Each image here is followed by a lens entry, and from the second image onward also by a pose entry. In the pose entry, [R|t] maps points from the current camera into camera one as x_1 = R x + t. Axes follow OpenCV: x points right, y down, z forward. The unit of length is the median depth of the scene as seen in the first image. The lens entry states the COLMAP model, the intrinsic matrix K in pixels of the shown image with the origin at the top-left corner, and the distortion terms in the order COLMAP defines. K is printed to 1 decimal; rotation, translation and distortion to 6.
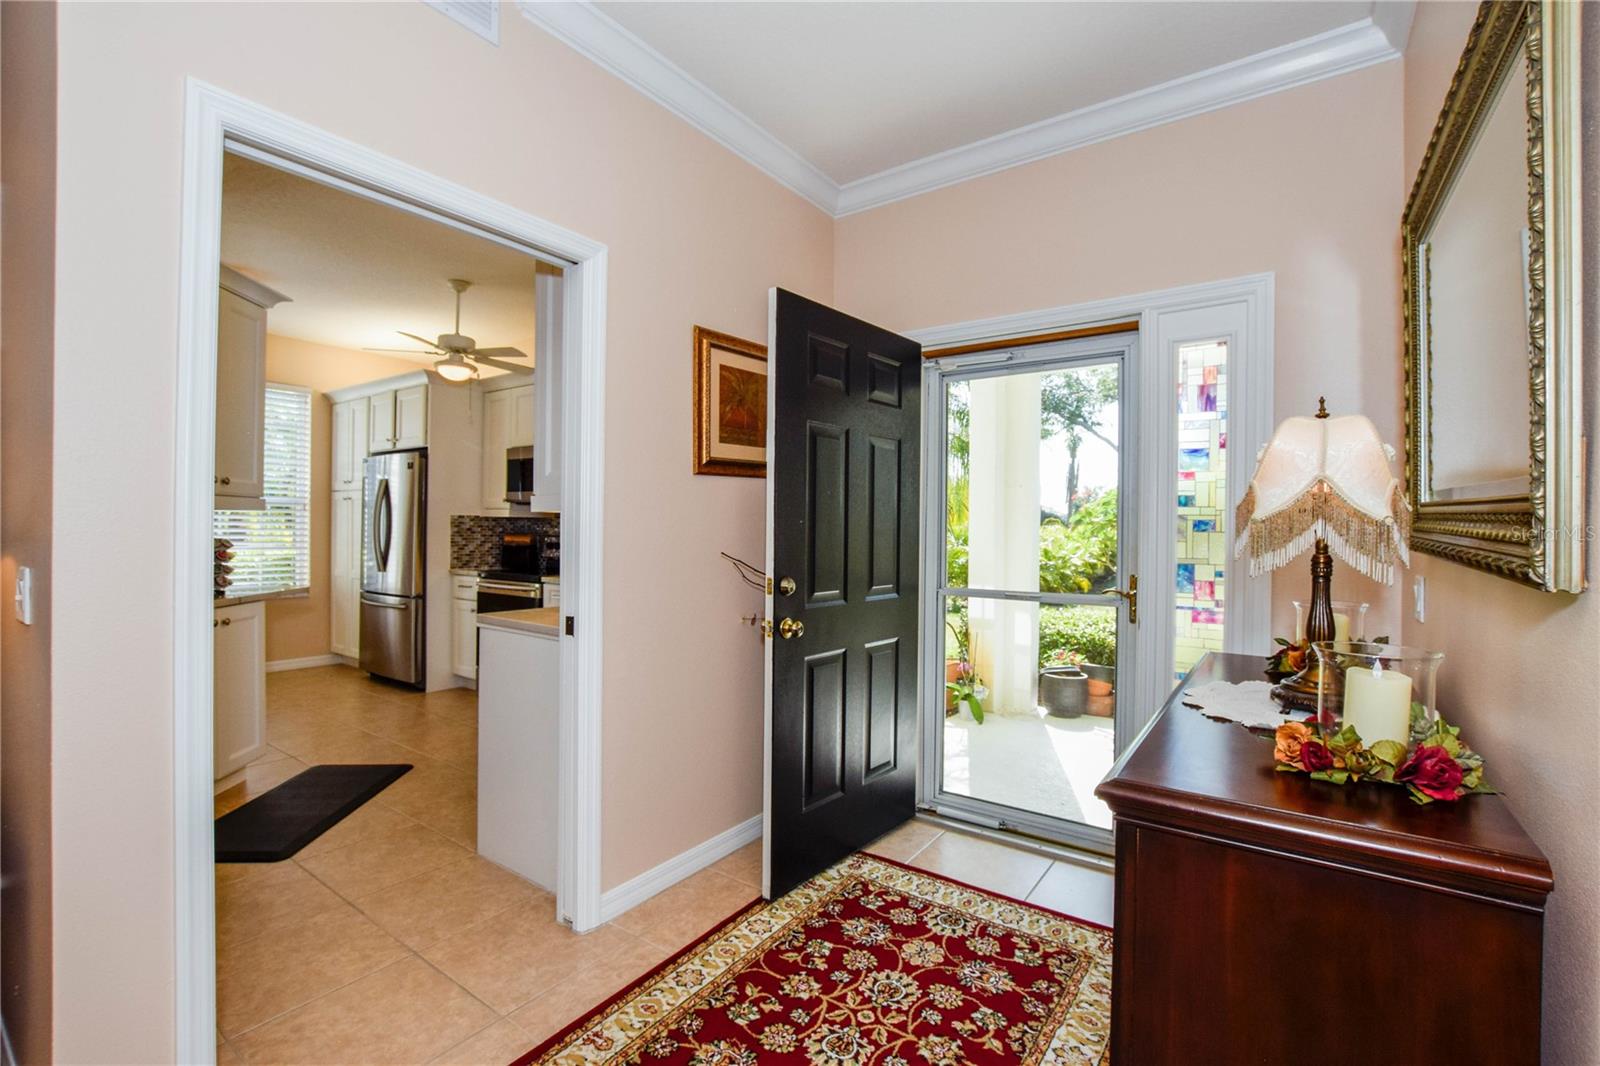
lens RADIAL K [[702.0, 0, 806.9], [0, 702.0, 528.1], [0, 0, 1]] dist [-0.021998, -0.000007]
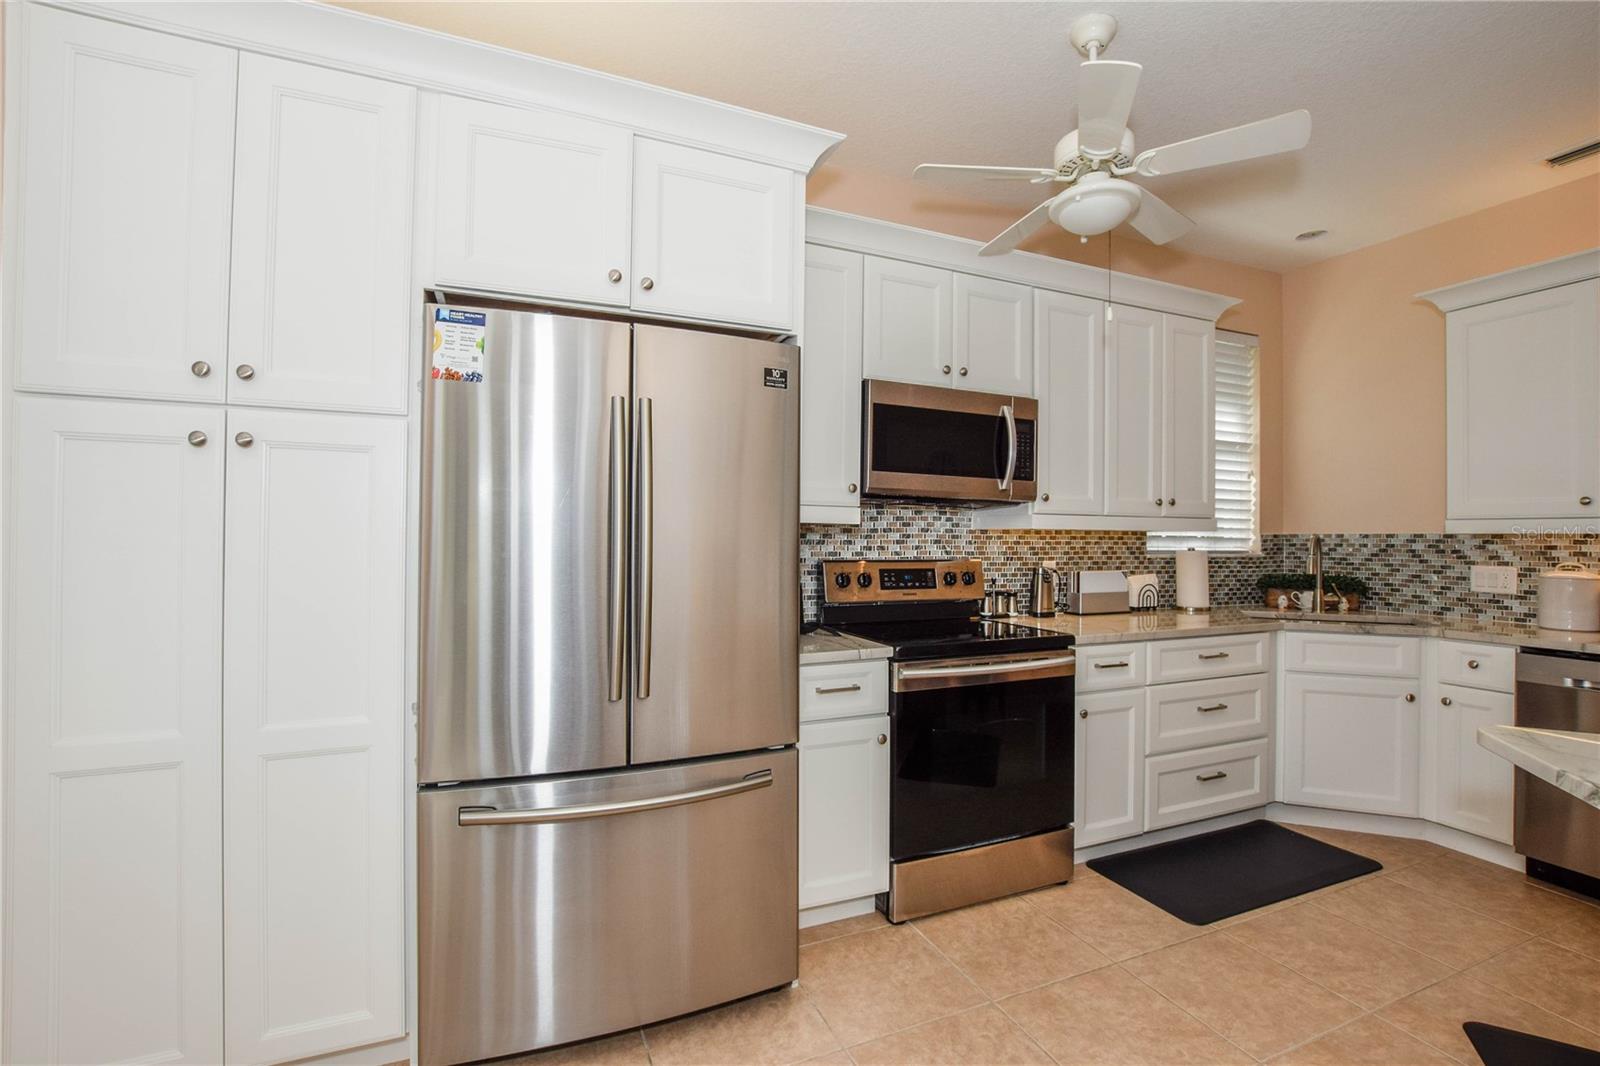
lens RADIAL K [[707.3, 0, 807.3], [0, 707.3, 532.6], [0, 0, 1]] dist [-0.034020, 0.006811]
pose [[0.528467, -0.000332, 0.848954, -0.813576], [-0.000339, 1.000000, 0.000603, -0.010295], [-0.848954, -0.000607, 0.528466, 0.746841]]
